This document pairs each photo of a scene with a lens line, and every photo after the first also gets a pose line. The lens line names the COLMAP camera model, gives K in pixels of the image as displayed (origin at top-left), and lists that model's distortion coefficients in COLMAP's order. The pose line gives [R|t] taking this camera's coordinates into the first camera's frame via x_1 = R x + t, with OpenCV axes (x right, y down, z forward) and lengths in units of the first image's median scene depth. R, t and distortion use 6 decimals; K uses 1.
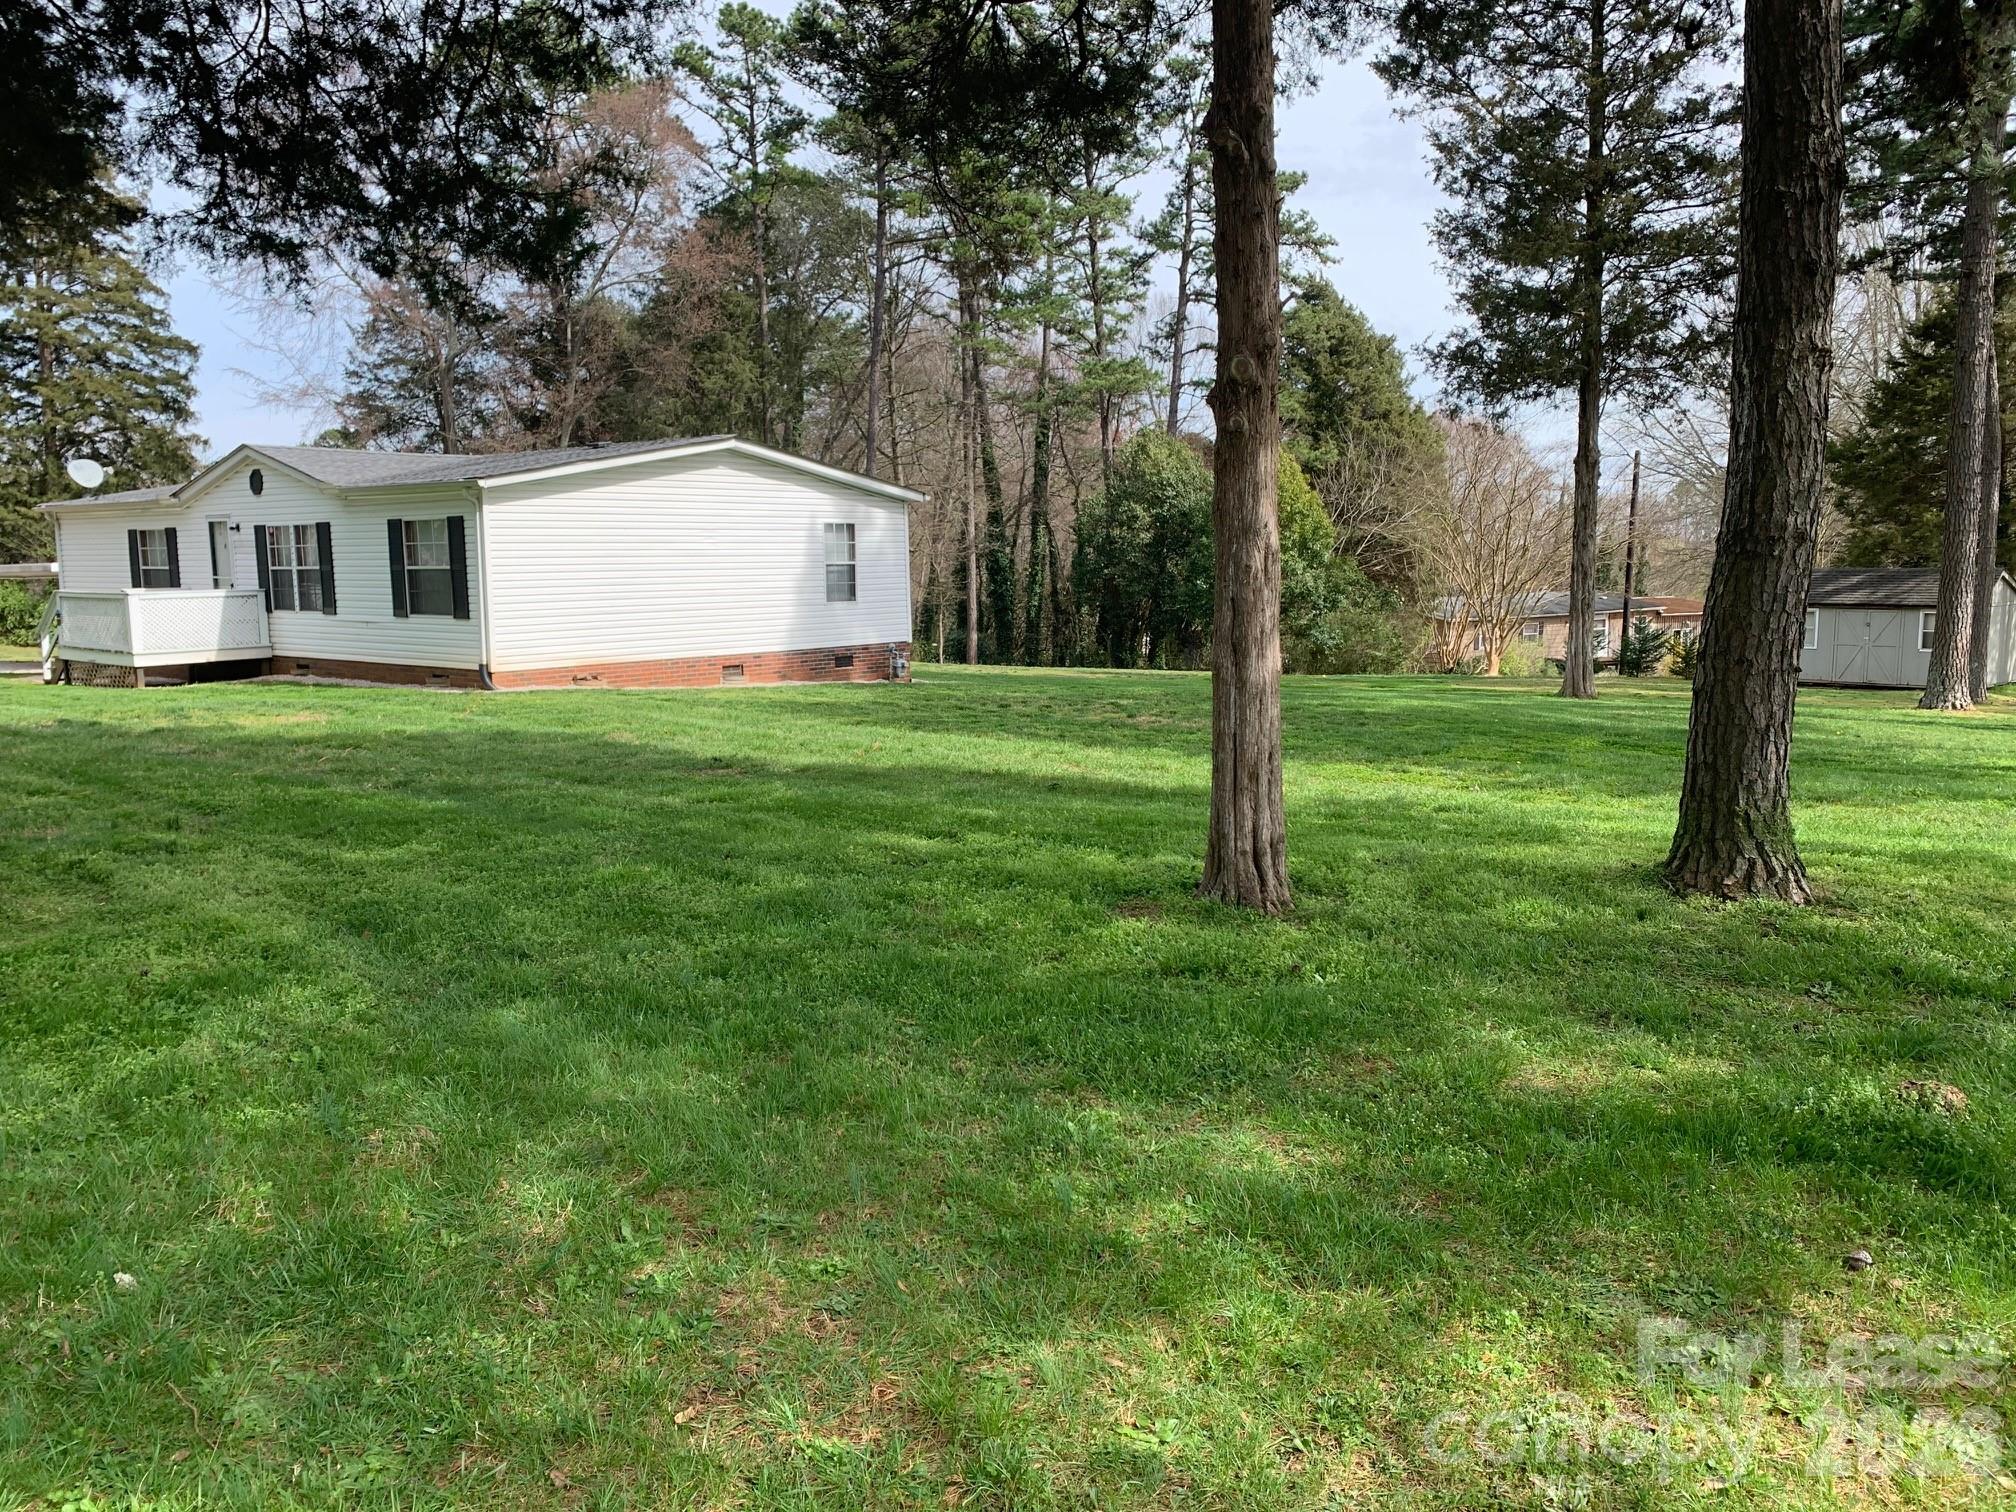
lens RADIAL K [[1543.1, 0, 1008.0], [0, 1543.1, 756.0], [0, 0, 1]] dist [0.085414, -0.114148]
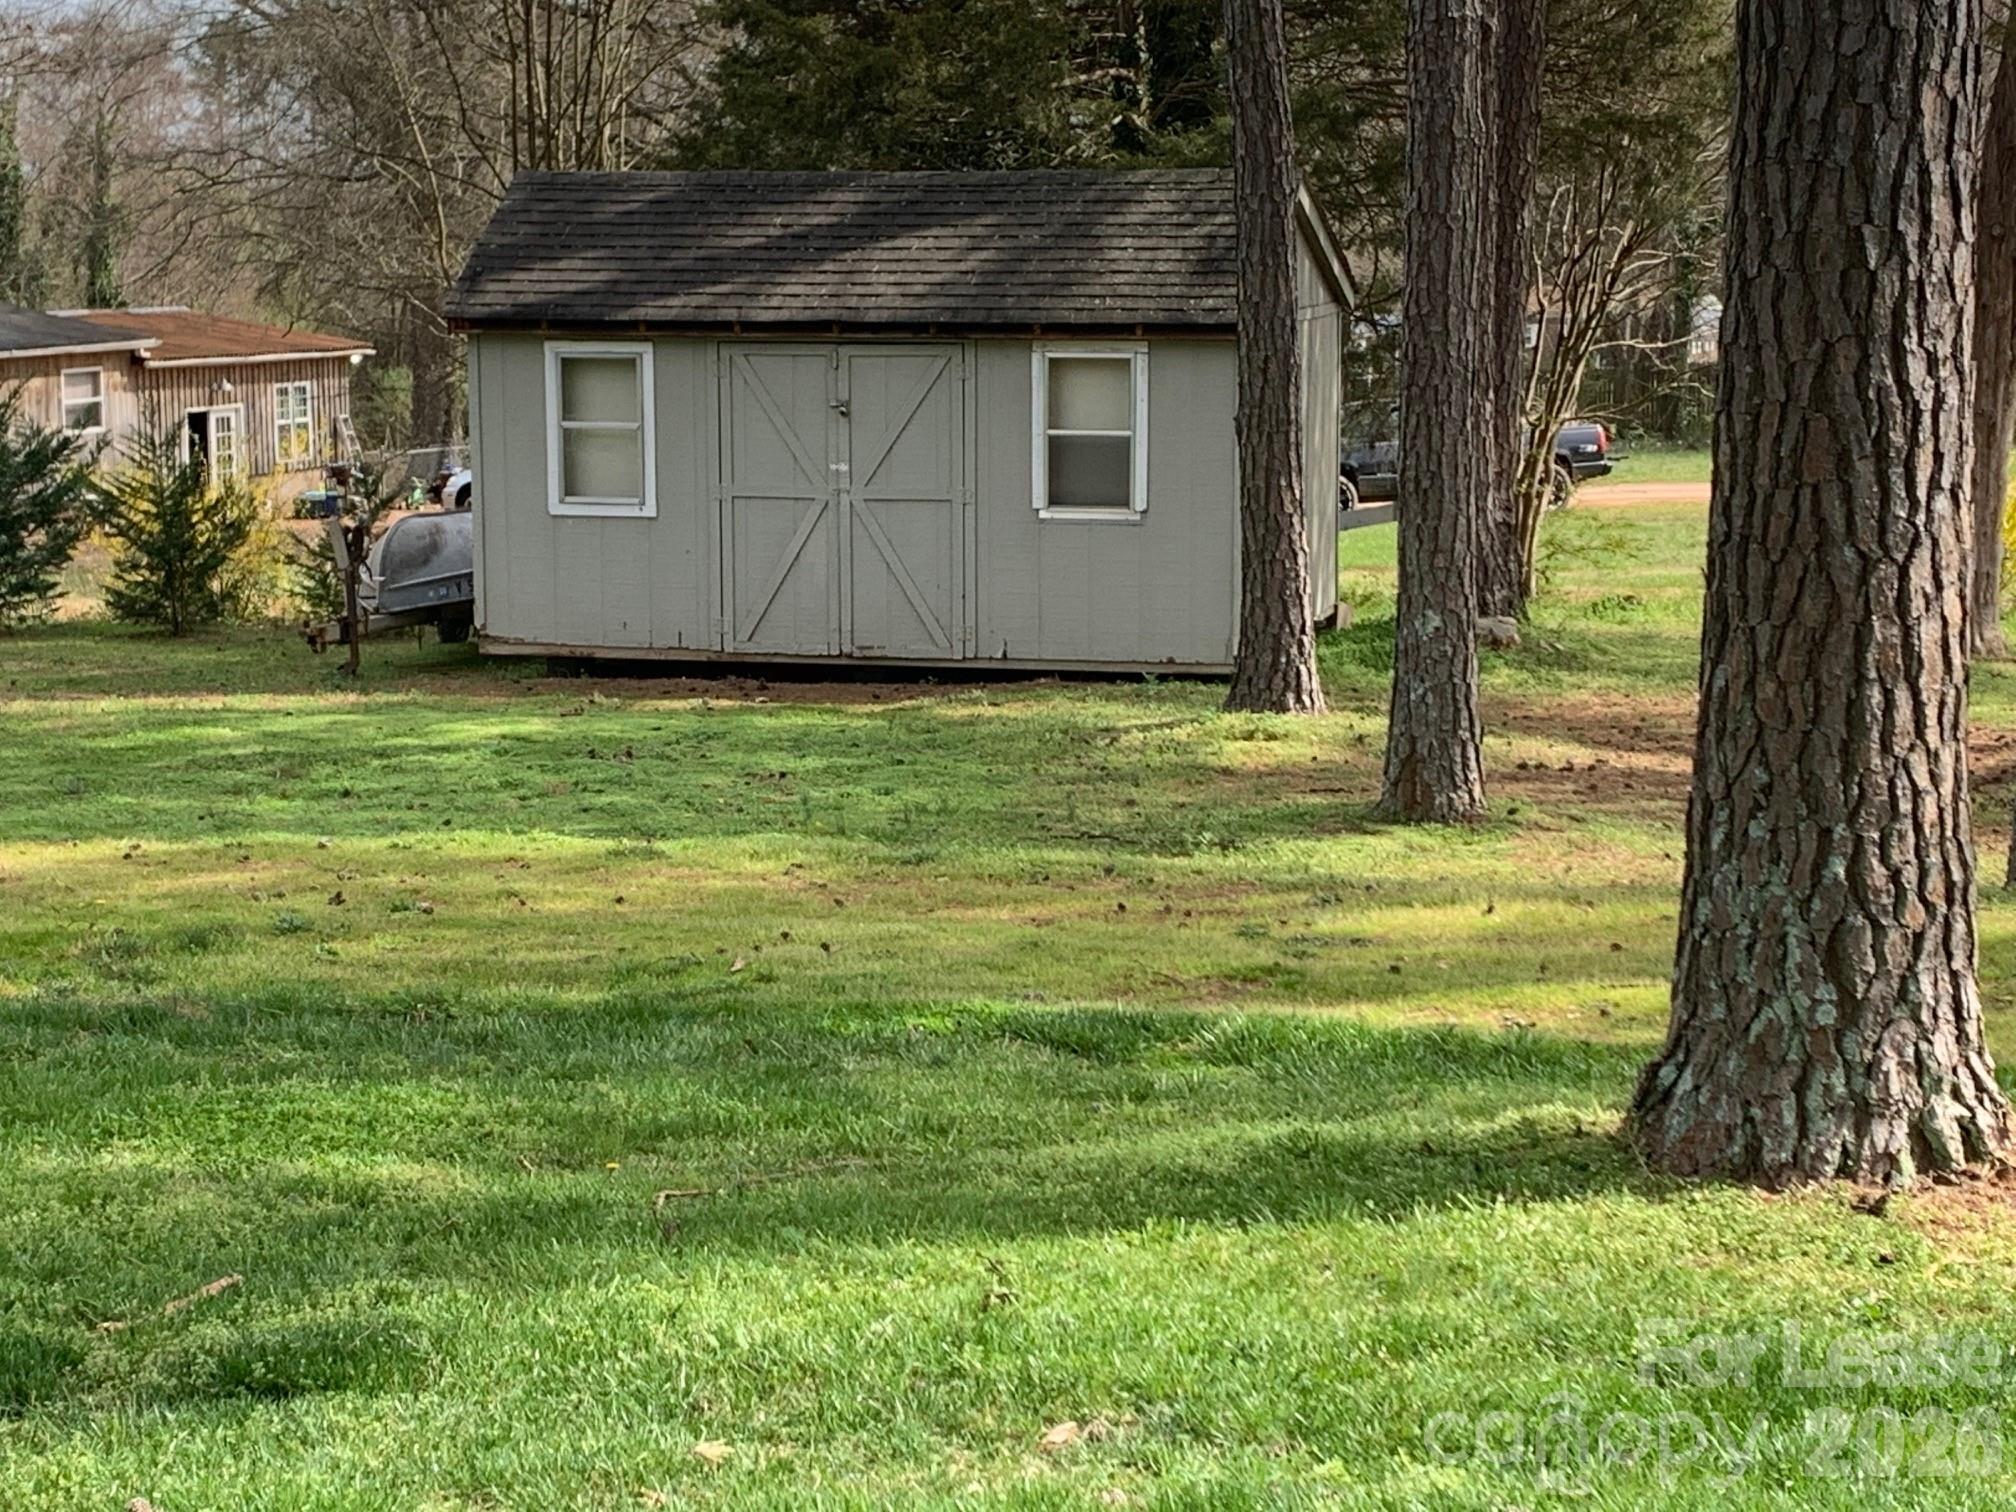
lens RADIAL K [[3828.4, 0, 1008.0], [0, 3828.4, 756.0], [0, 0, 1]] dist [-0.023534, -0.051569]
pose [[0.825818, -0.077135, 0.558636, 0.238657], [0.070087, 0.996960, 0.034051, -0.048948], [-0.559565, 0.011034, 0.828713, 0.499024]]
